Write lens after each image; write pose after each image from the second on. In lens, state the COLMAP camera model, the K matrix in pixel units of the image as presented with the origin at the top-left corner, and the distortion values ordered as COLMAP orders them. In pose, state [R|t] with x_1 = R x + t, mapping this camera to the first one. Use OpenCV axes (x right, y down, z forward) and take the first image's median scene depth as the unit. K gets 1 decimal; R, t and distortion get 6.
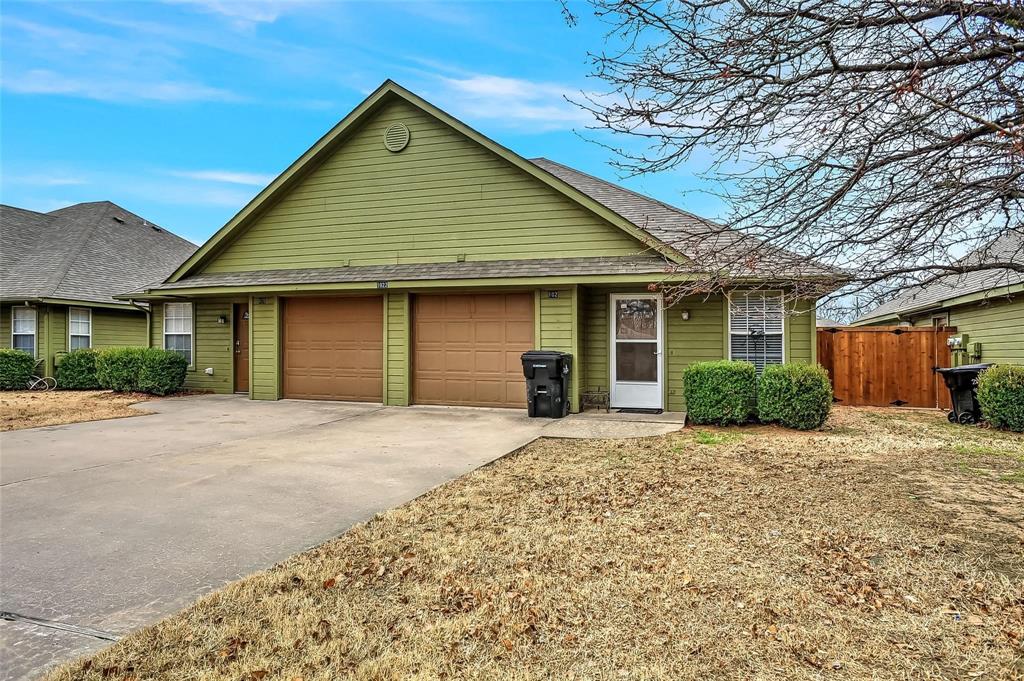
lens RADIAL K [[660.6, 0, 472.2], [0, 660.6, 338.3], [0, 0, 1]] dist [-0.113798, 0.147755]
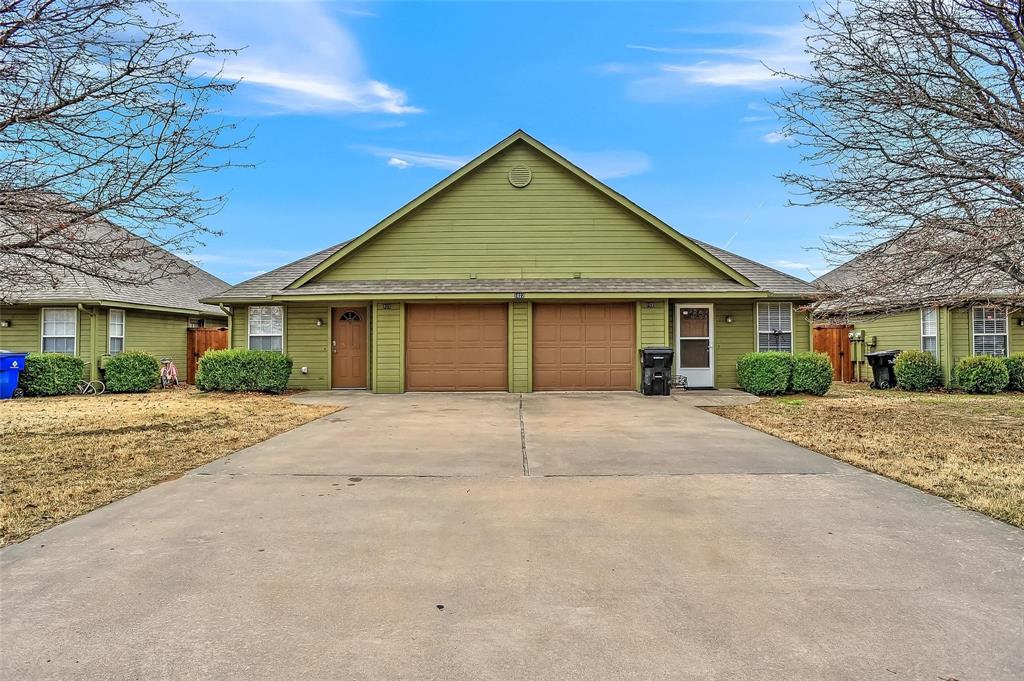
lens RADIAL K [[660.6, 0, 472.2], [0, 660.6, 338.3], [0, 0, 1]] dist [-0.113798, 0.147755]
pose [[0.948651, -0.013739, 0.316026, -0.594751], [0.008781, 0.999815, 0.017107, -0.022124], [-0.316203, -0.013453, 0.948596, -0.147693]]
